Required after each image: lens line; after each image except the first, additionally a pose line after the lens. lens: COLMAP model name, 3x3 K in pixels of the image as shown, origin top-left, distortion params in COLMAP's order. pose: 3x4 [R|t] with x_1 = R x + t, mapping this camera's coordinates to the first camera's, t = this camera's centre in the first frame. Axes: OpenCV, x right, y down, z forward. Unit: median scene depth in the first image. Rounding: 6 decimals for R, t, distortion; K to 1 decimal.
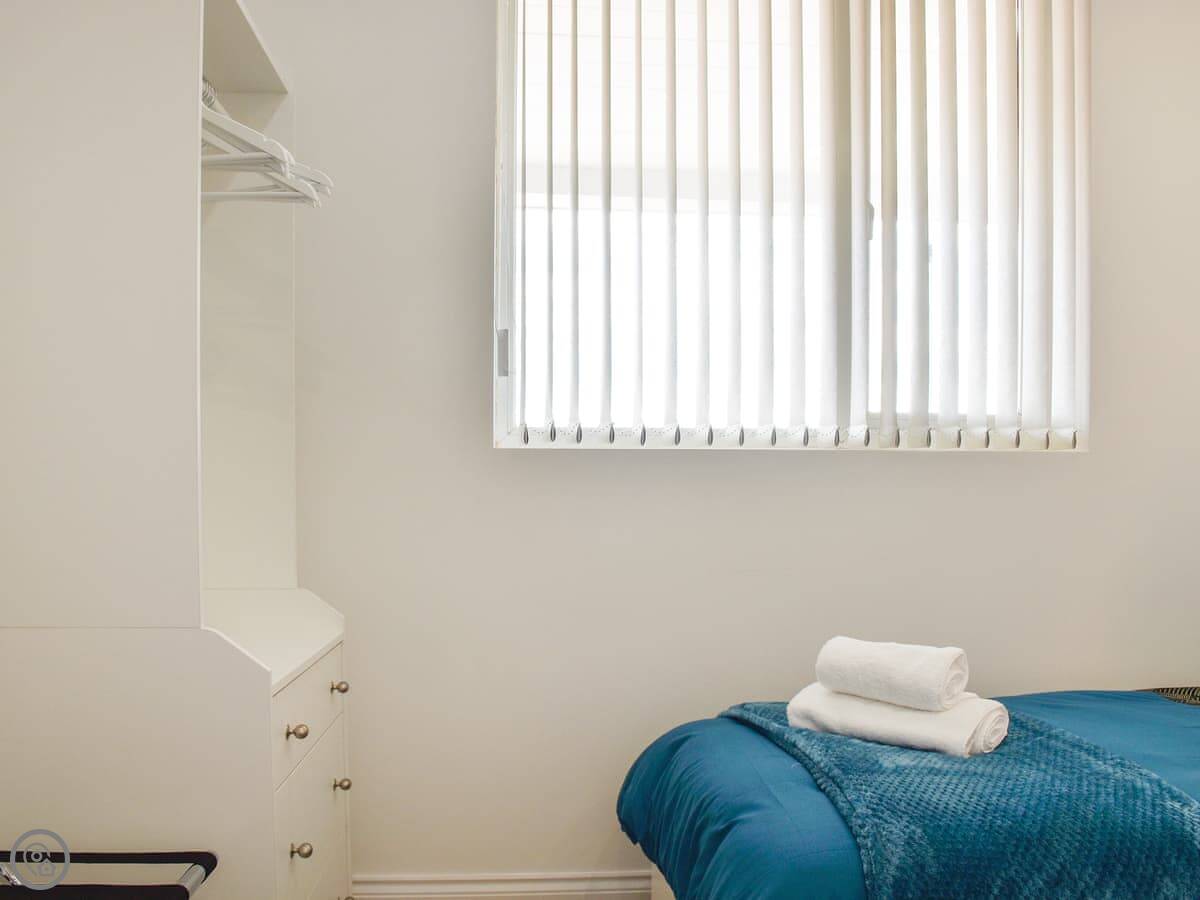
lens RADIAL K [[1095.6, 0, 617.2], [0, 1095.6, 472.2], [0, 0, 1]] dist [-0.181711, 0.206838]
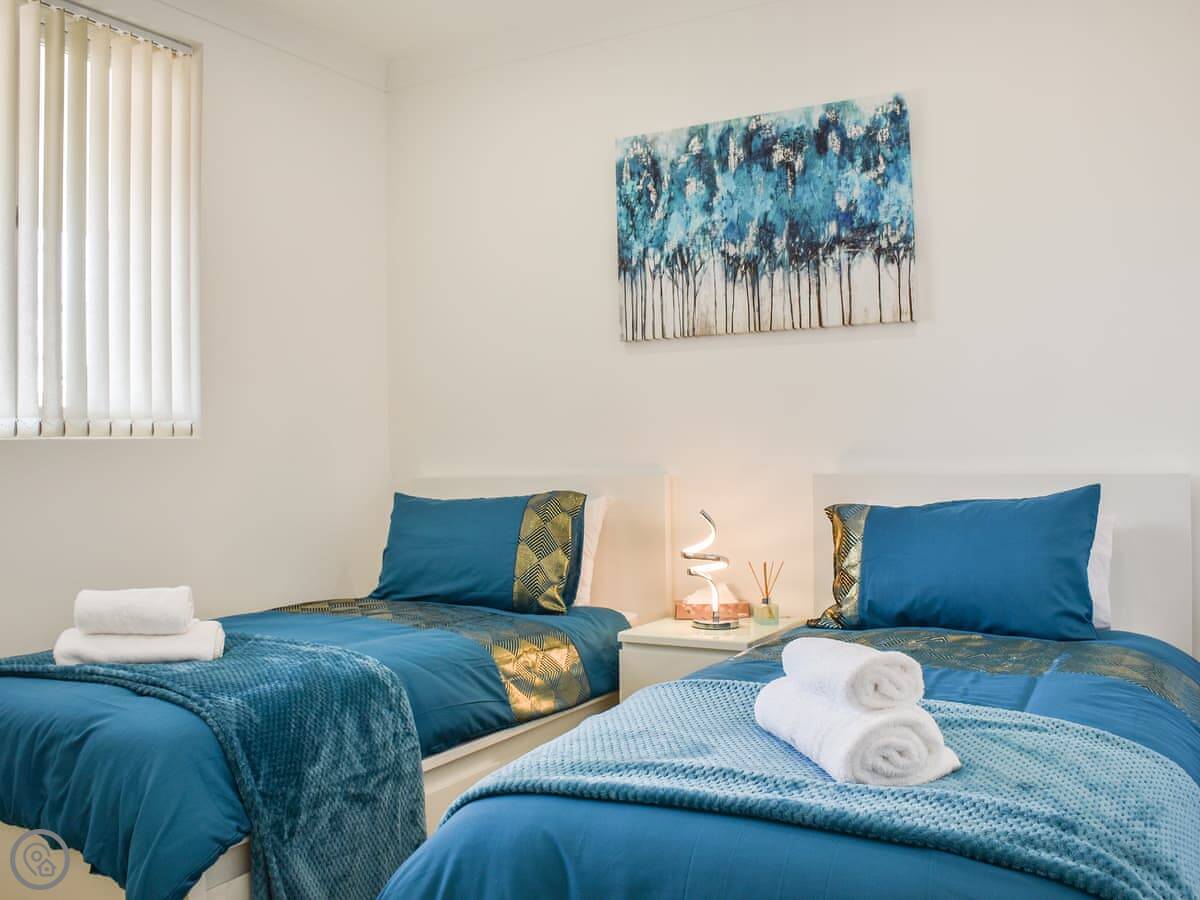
lens RADIAL K [[1095.6, 0, 617.2], [0, 1095.6, 472.2], [0, 0, 1]] dist [-0.181711, 0.206838]
pose [[0.559296, -0.032666, 0.828324, -0.478902], [0.021329, 0.999460, 0.025013, -0.000478], [-0.828694, 0.003678, 0.559690, -0.190581]]
